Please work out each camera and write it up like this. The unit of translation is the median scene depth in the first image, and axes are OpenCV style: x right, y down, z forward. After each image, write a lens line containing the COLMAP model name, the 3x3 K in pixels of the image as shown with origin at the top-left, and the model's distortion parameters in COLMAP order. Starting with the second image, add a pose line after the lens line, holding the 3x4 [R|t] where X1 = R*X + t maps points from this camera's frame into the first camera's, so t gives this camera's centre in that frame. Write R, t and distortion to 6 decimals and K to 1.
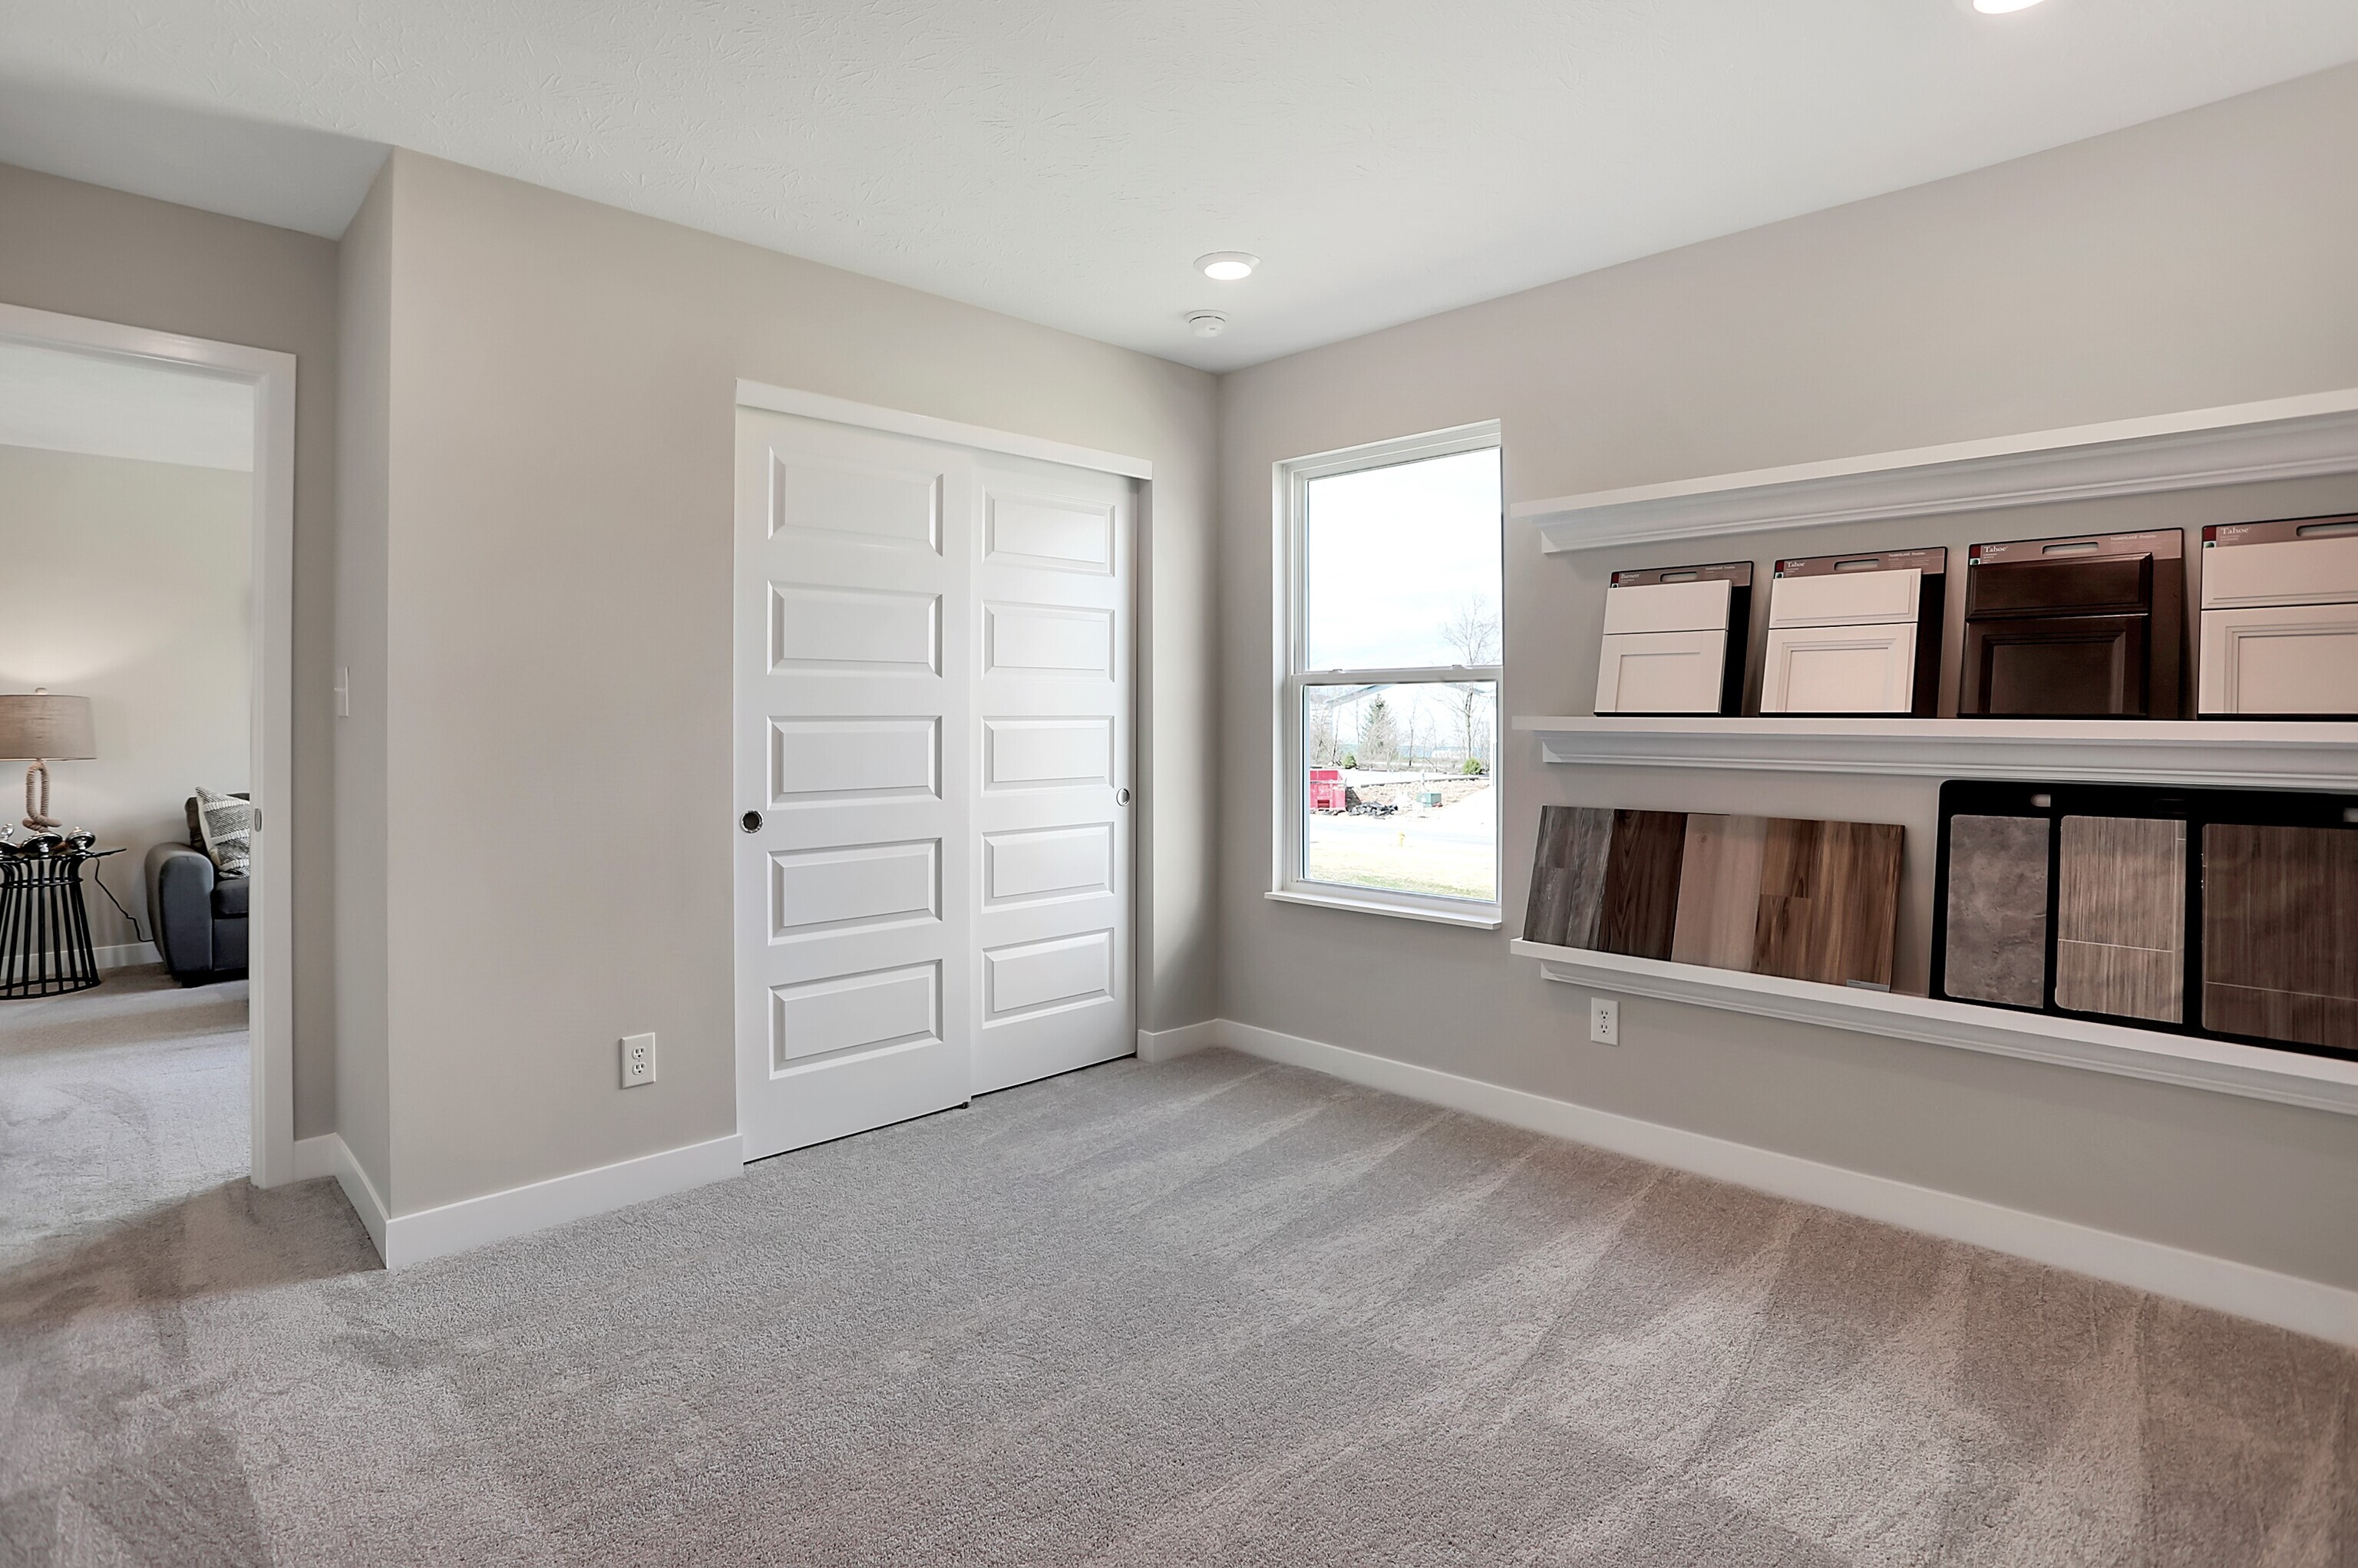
lens RADIAL K [[1215.9, 0, 1174.8], [0, 1215.9, 725.1], [0, 0, 1]] dist [-0.059253, 0.011071]
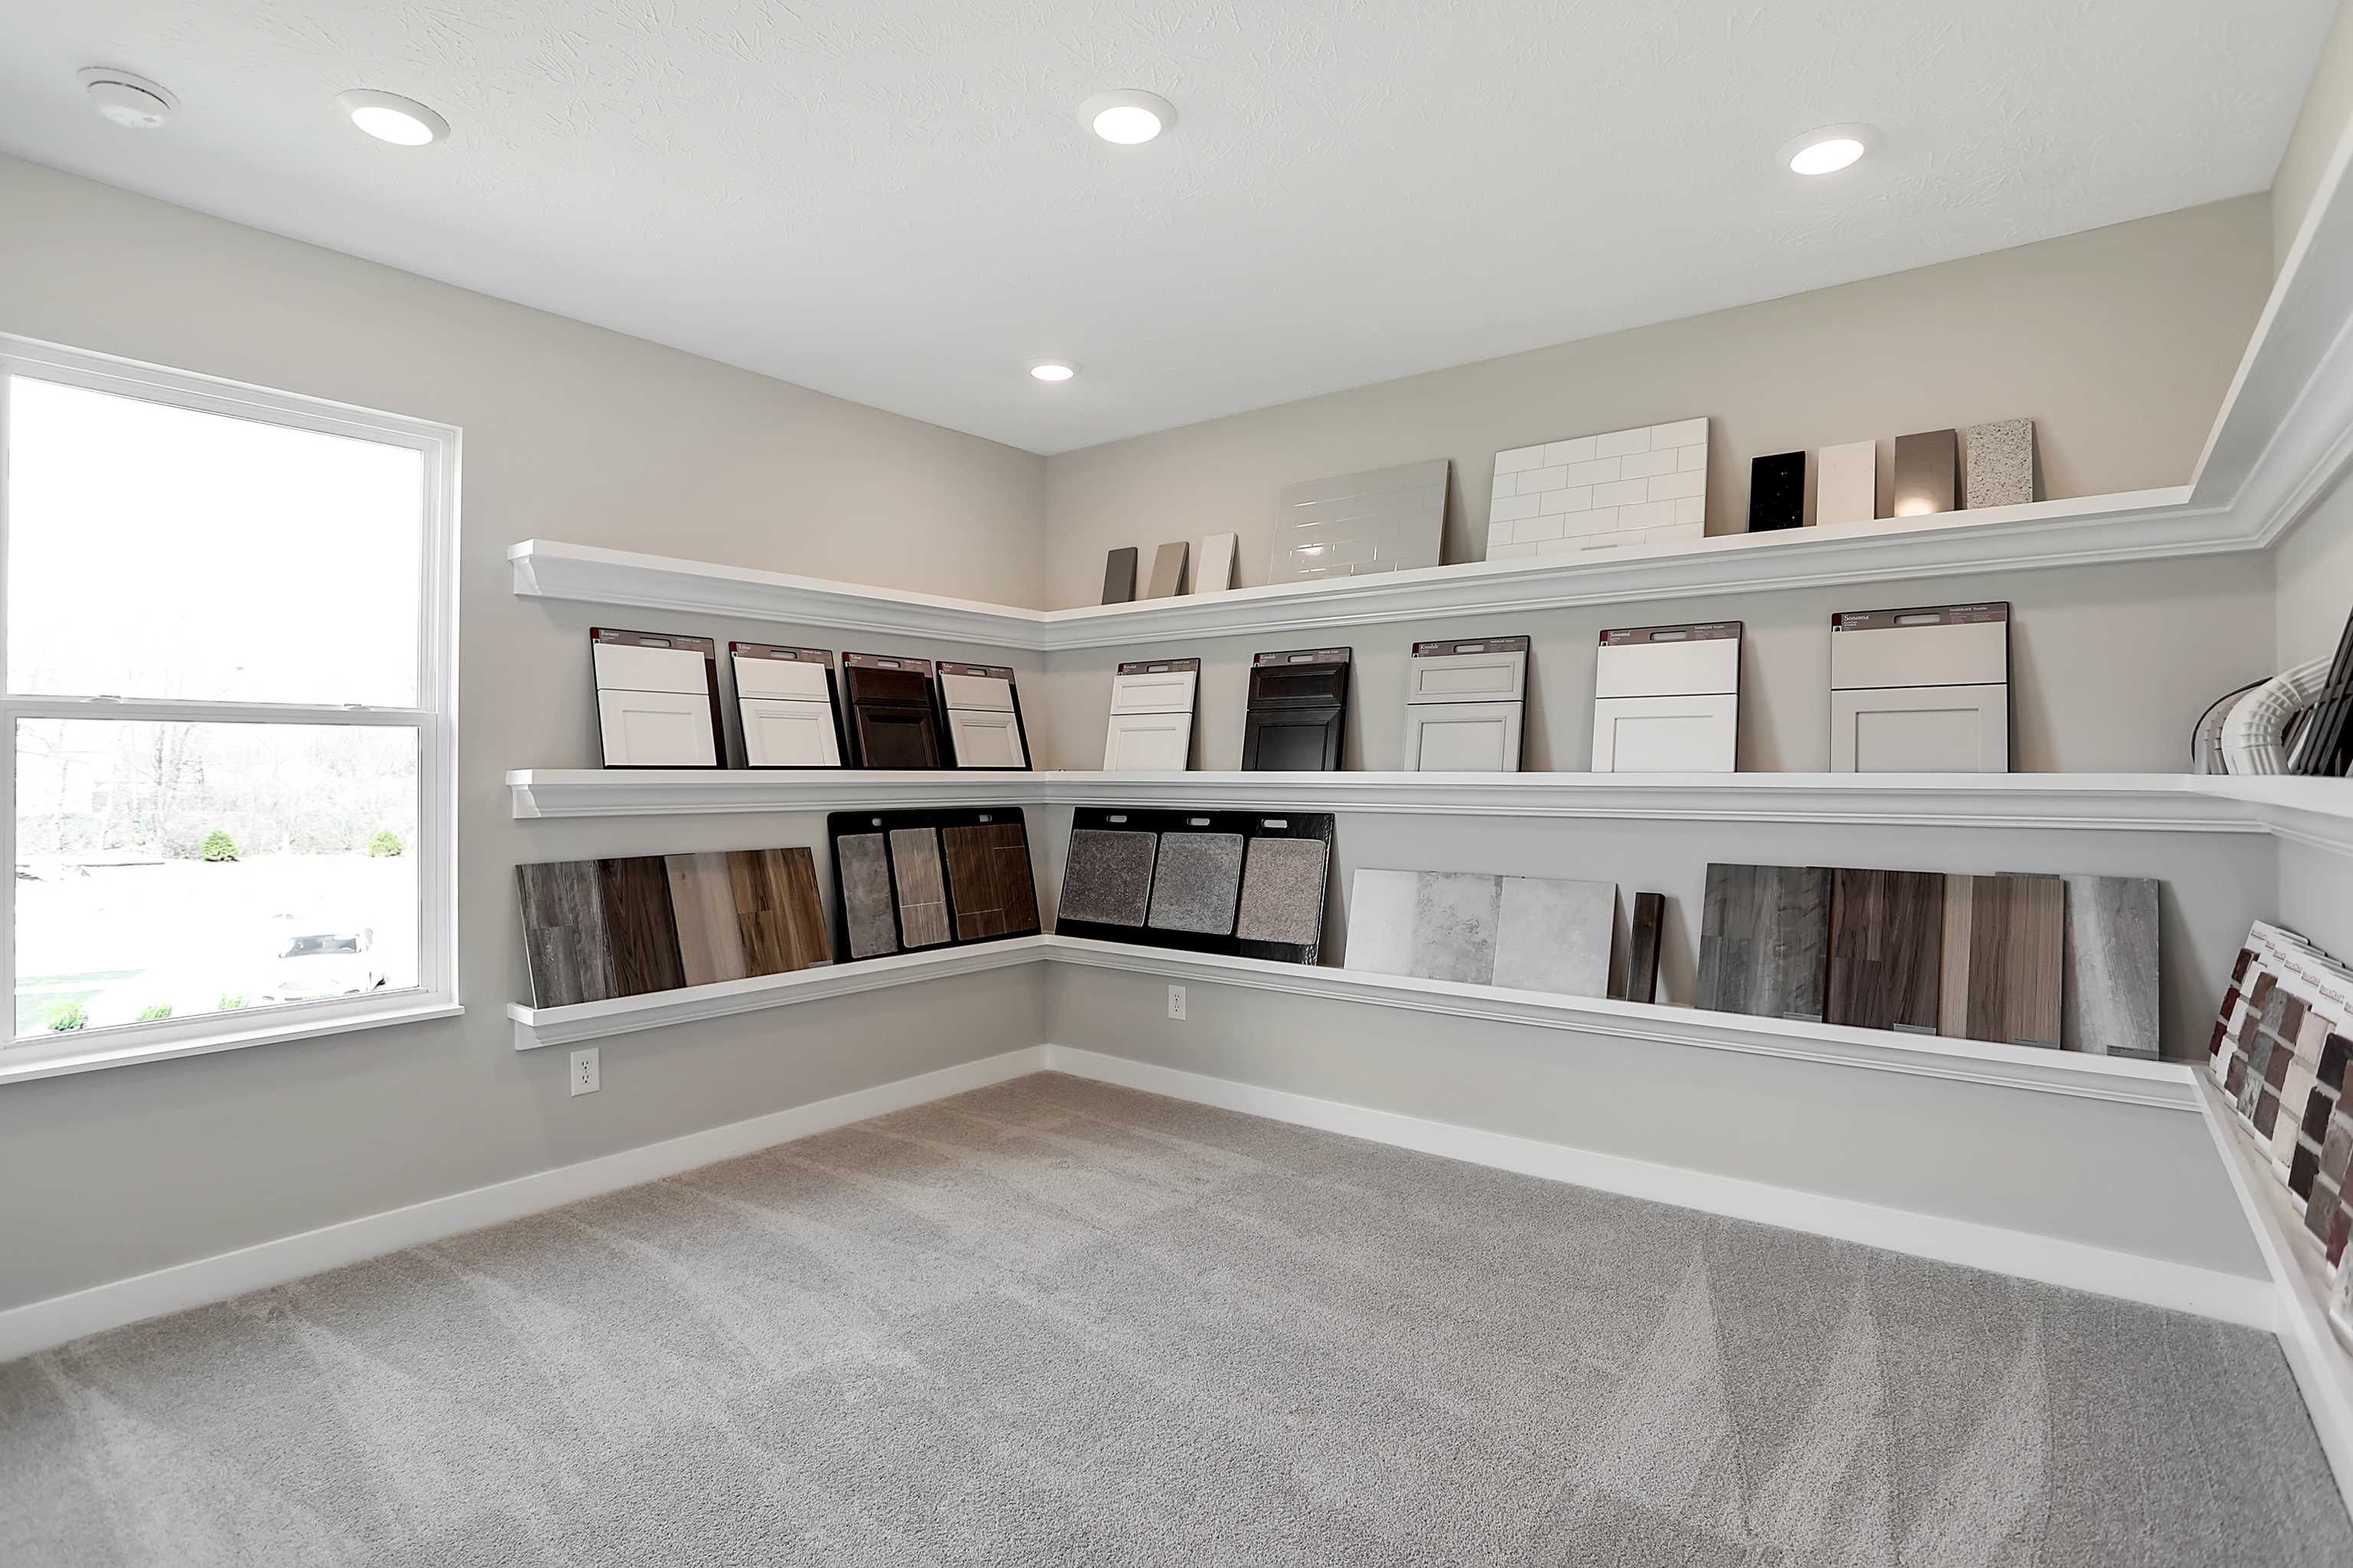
lens RADIAL K [[1171.5, 0, 1176.5], [0, 1171.5, 784.0], [0, 0, 1]] dist [-0.052450, 0.013313]
pose [[-0.152686, -0.015068, 0.988160, -0.766038], [0.006123, 0.999850, 0.016193, -0.008421], [-0.988256, 0.008523, -0.152571, 0.749647]]
